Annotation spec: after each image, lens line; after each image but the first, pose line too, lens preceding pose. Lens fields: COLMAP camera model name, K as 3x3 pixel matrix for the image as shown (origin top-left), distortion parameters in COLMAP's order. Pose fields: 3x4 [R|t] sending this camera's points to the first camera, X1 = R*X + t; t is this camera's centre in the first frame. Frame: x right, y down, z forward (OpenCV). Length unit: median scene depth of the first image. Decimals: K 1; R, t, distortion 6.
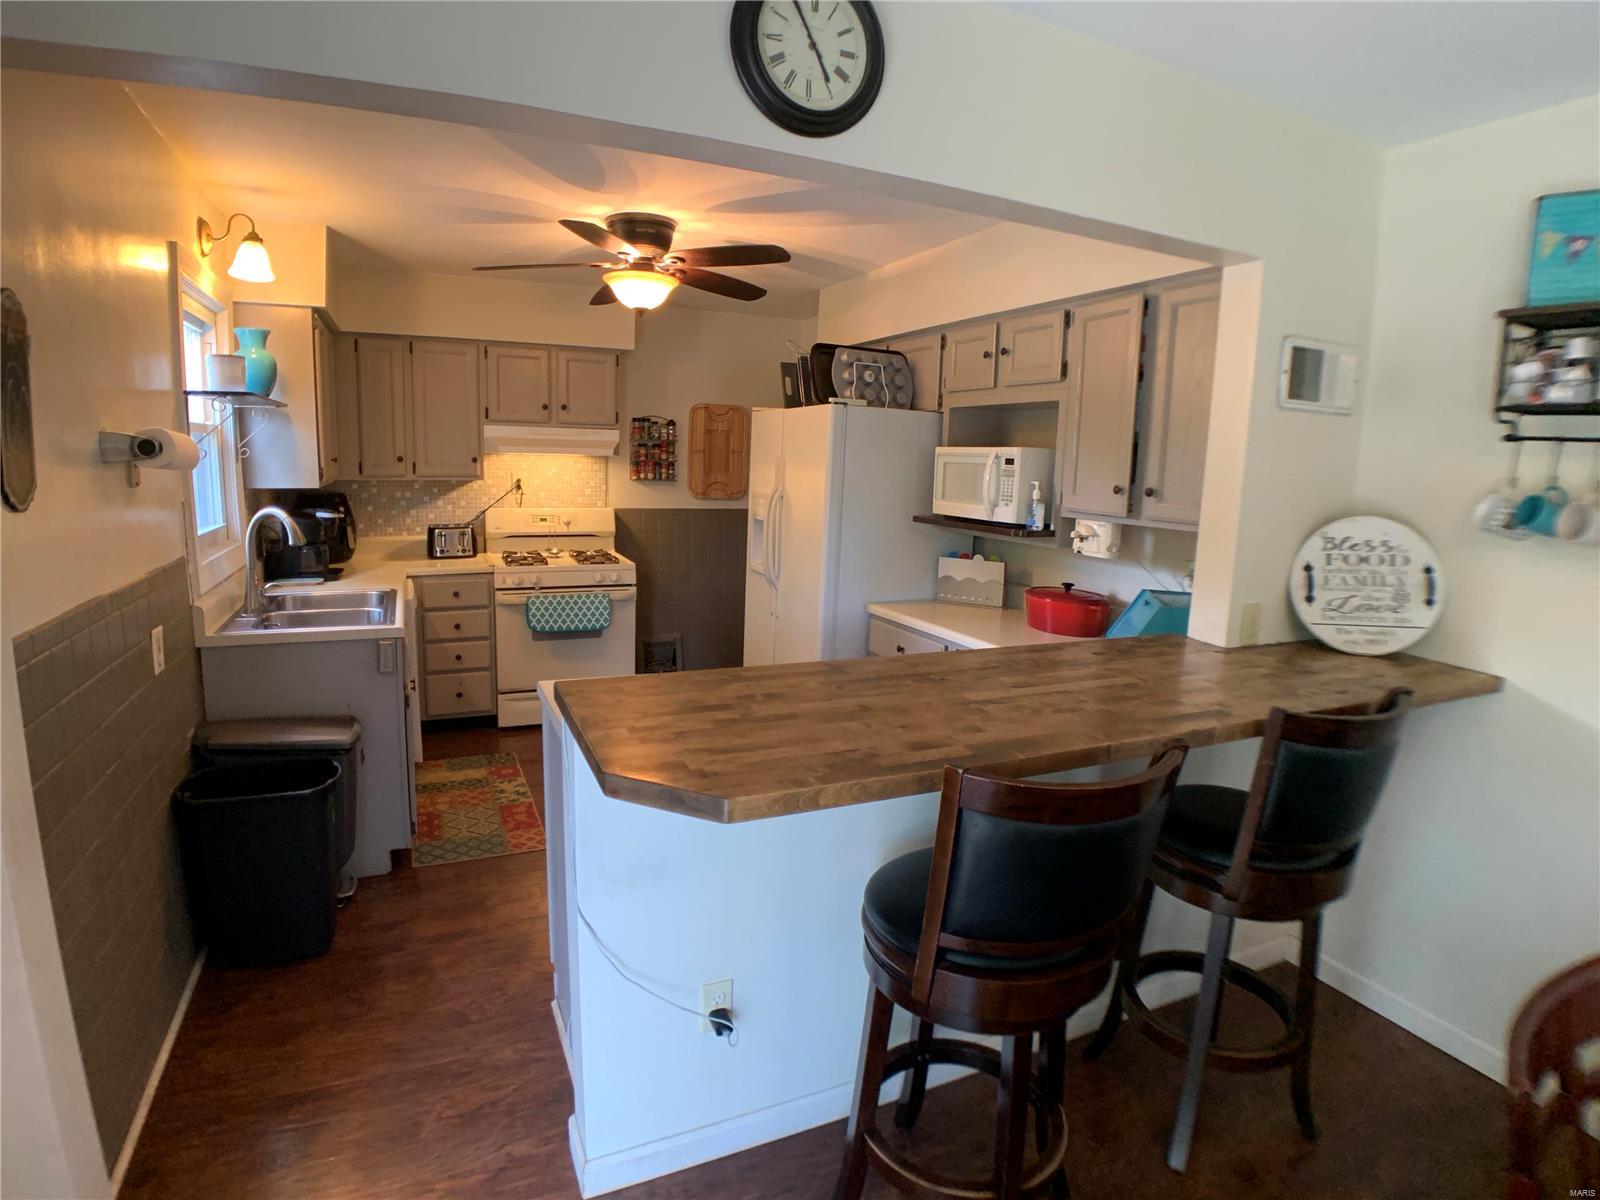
lens RADIAL K [[826.7, 0, 787.9], [0, 826.7, 594.8], [0, 0, 1]] dist [-0.076749, 0.003546]
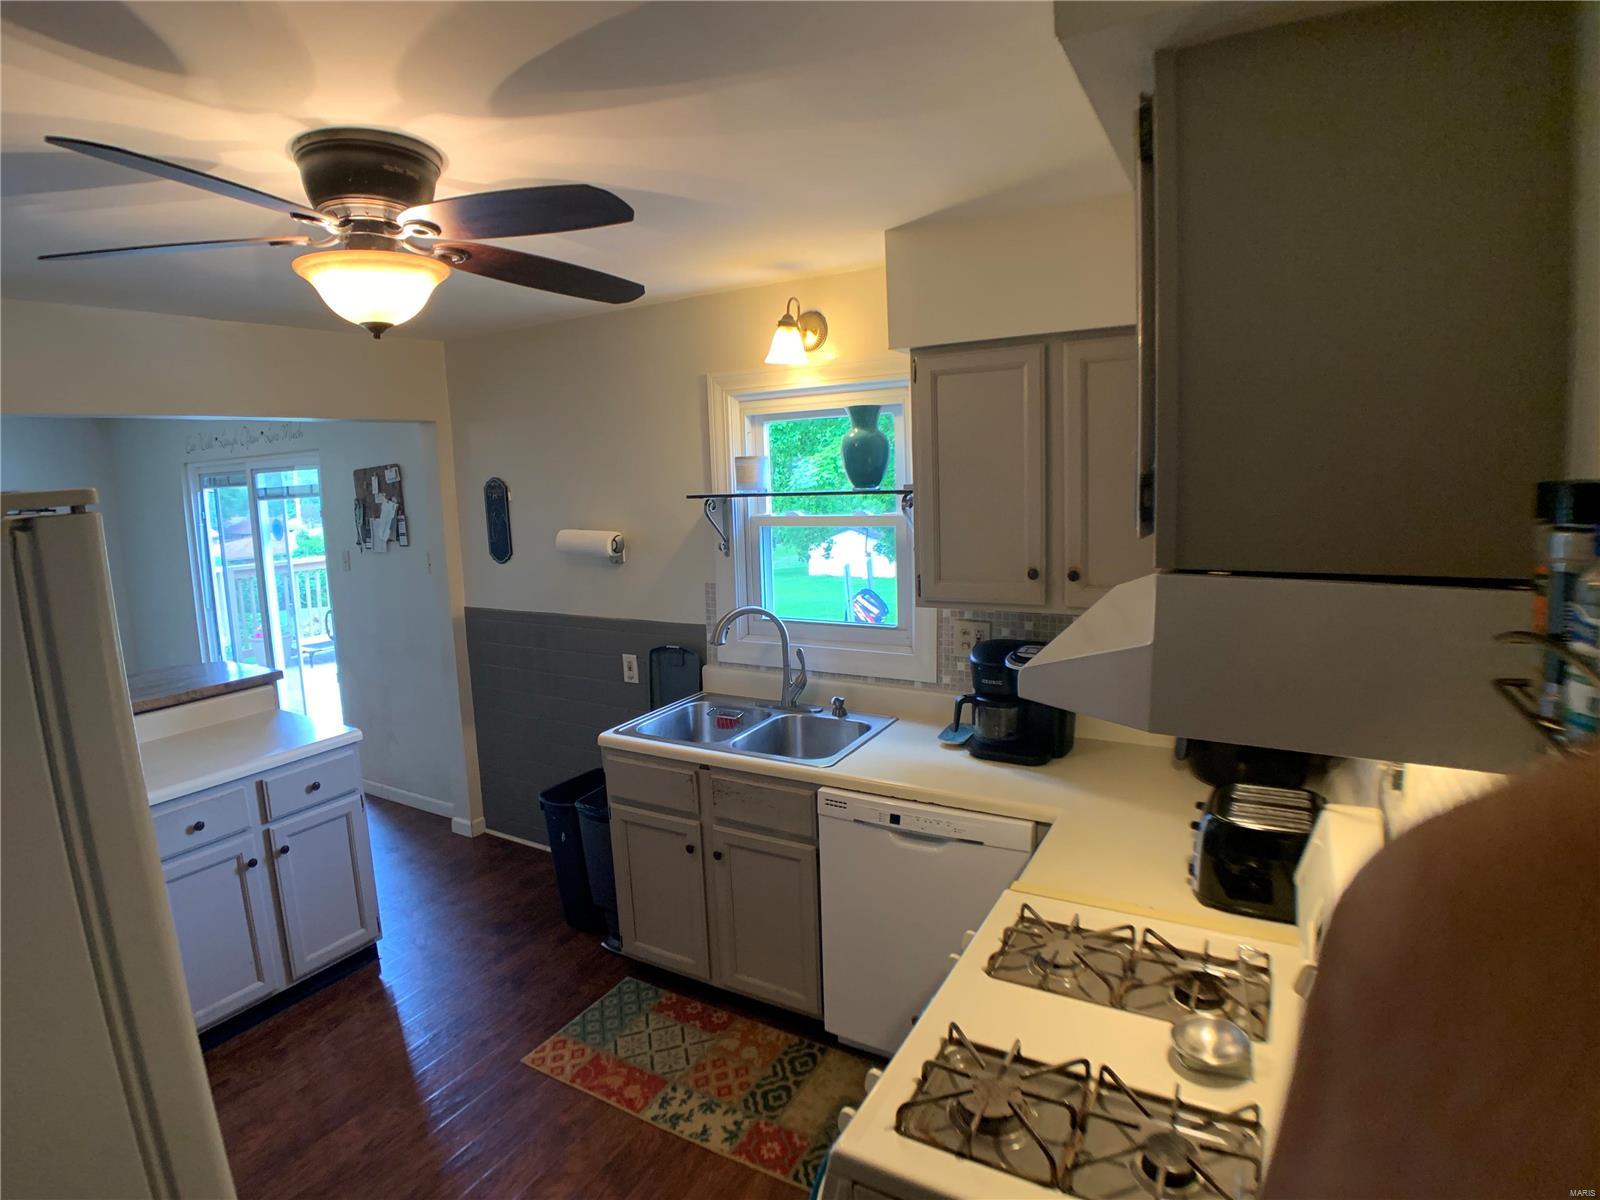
lens RADIAL K [[826.7, 0, 787.9], [0, 826.7, 594.8], [0, 0, 1]] dist [-0.076749, 0.003546]
pose [[-0.813711, 0.077619, -0.576064, -0.094580], [-0.087163, 0.963545, 0.252949, -0.357797], [0.574697, 0.256039, -0.777282, 1.698117]]
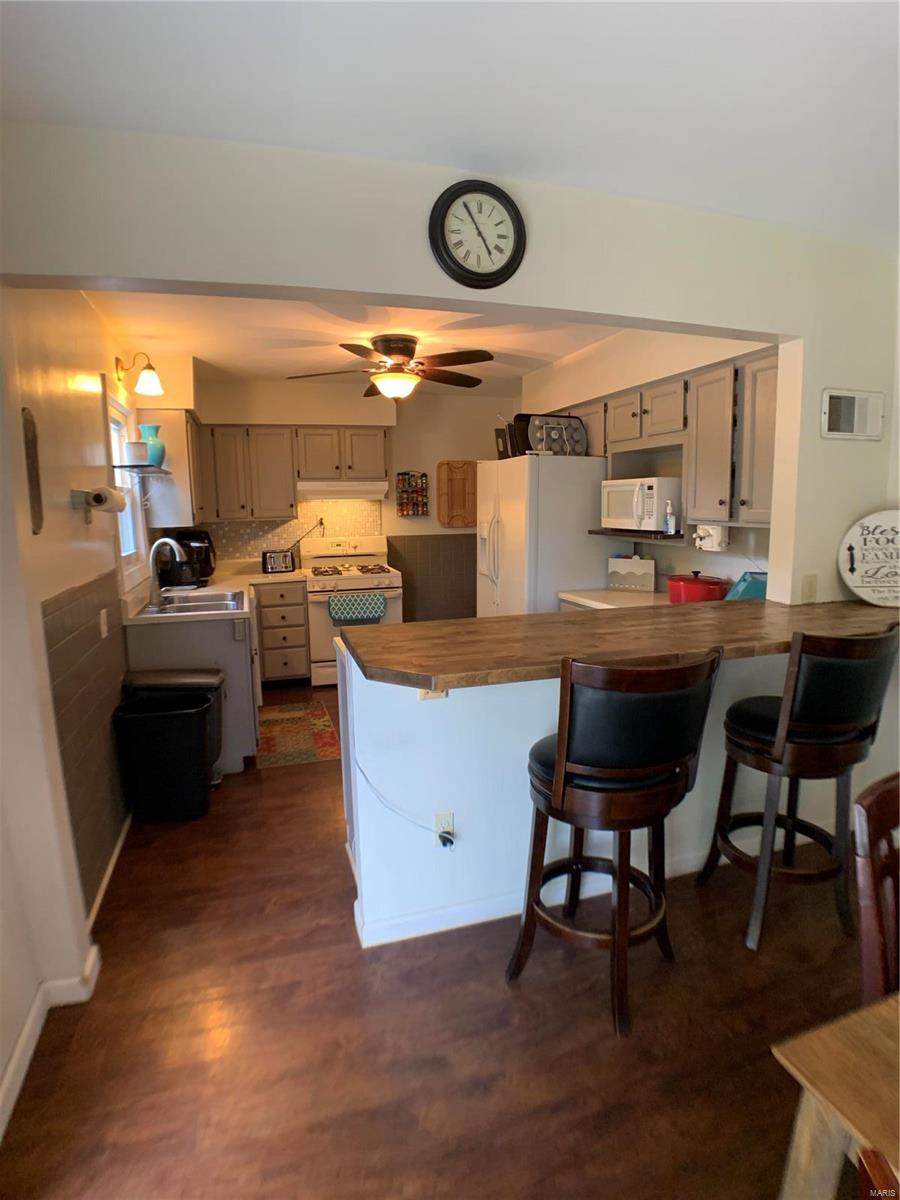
lens RADIAL K [[620.0, 0, 450.0], [0, 620.0, 600.0], [0, 0, 1]] dist [-0.076749, 0.003546]
pose [[0.992408, -0.027903, -0.119785, 0.045133], [0.026873, 0.999587, -0.010201, 0.036578], [0.120021, 0.006905, 0.992747, -0.110674]]
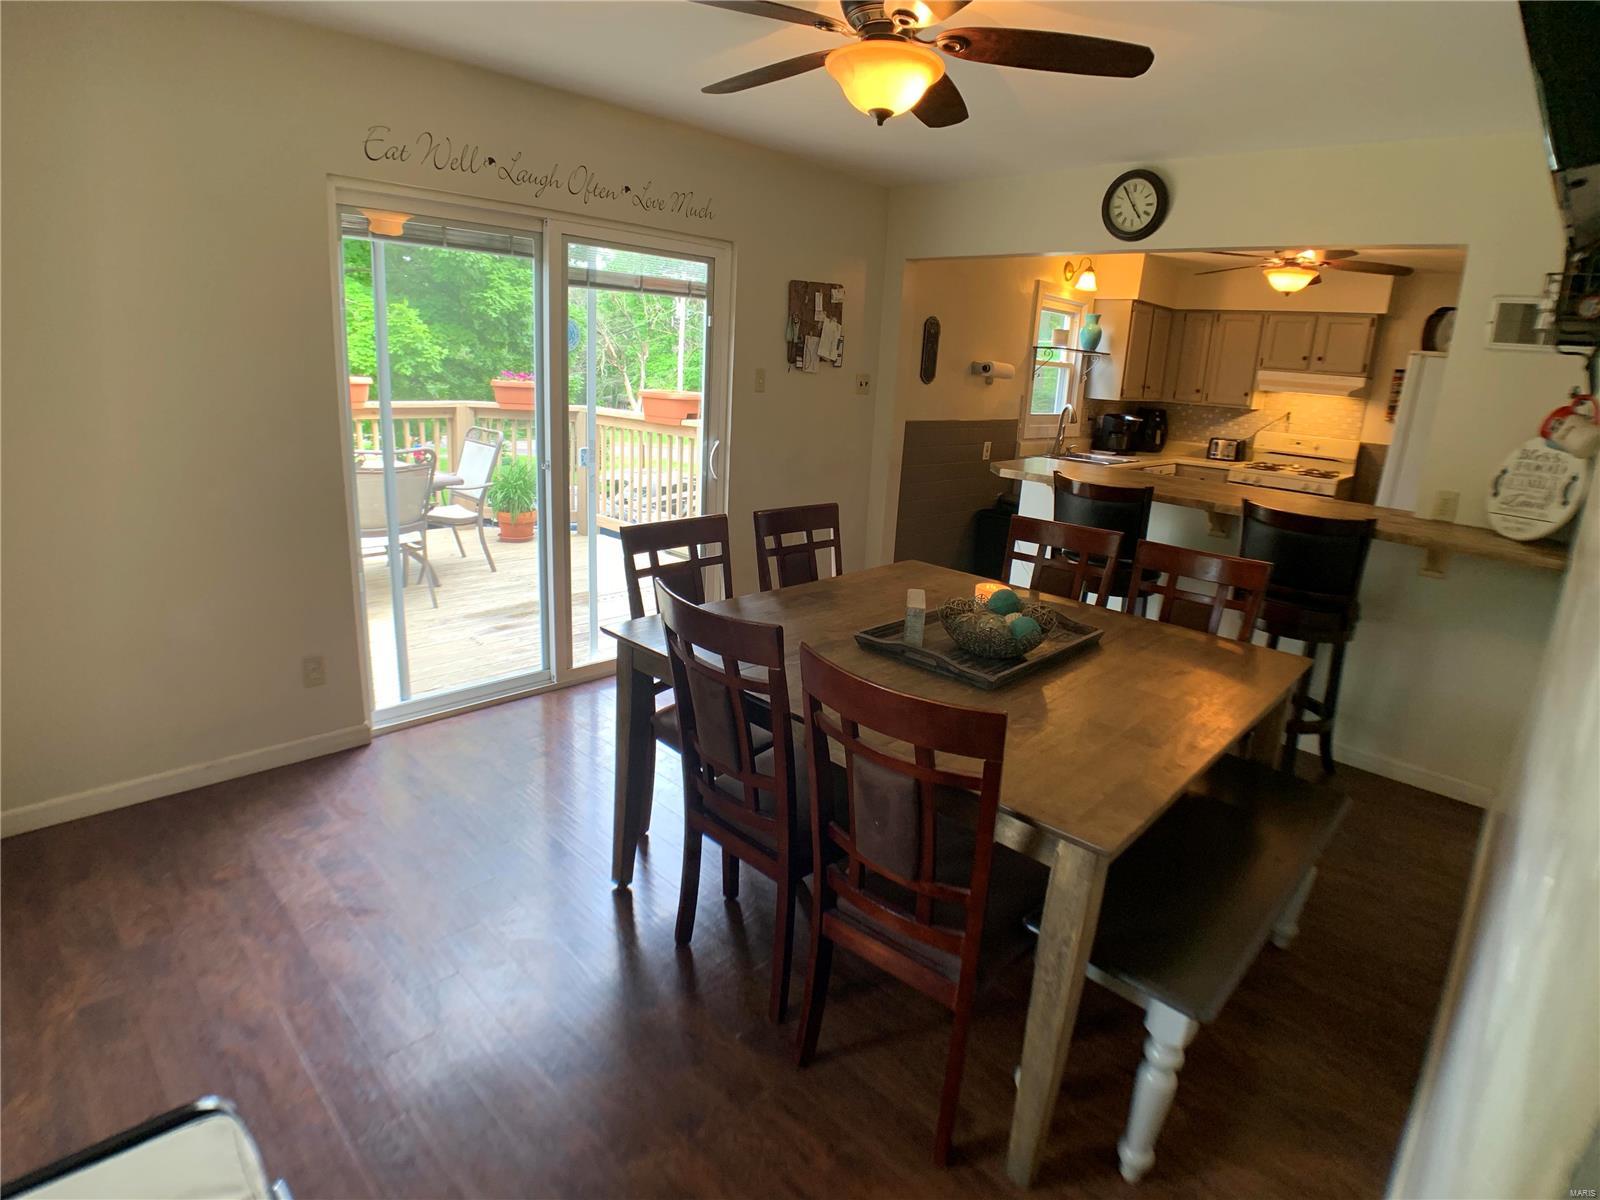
lens RADIAL K [[824.2, 0, 800.0], [0, 824.2, 600.0], [0, 0, 1]] dist [-0.074468, 0.000741]
pose [[0.373613, 0.245558, -0.894491, 1.014749], [-0.191505, 0.963967, 0.184643, 0.113777], [0.907601, 0.102315, 0.407177, -0.393643]]
